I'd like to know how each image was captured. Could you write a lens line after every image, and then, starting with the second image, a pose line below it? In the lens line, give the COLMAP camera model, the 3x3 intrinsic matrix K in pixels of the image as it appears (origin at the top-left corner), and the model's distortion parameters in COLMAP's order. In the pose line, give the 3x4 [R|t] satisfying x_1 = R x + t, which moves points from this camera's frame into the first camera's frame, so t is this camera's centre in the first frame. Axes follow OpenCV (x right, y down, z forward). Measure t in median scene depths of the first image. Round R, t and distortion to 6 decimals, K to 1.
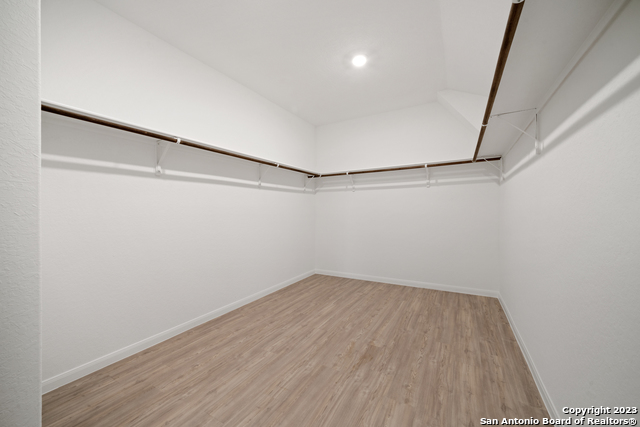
lens RADIAL K [[245.4, 0, 316.2], [0, 245.4, 212.0], [0, 0, 1]] dist [-0.003073, 0.000010]
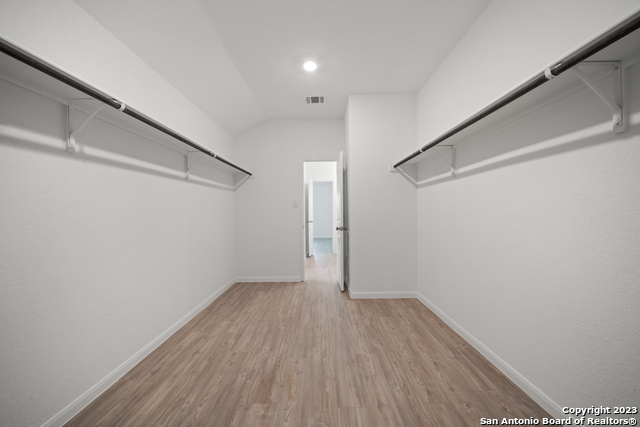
lens RADIAL K [[245.4, 0, 316.4], [0, 245.4, 213.2], [0, 0, 1]] dist [-0.003073, 0.000010]
pose [[-0.872843, 0.022363, -0.487489, 0.486249], [0.018710, 0.999749, 0.012363, -0.019492], [0.487643, 0.001670, -0.873041, 1.906118]]
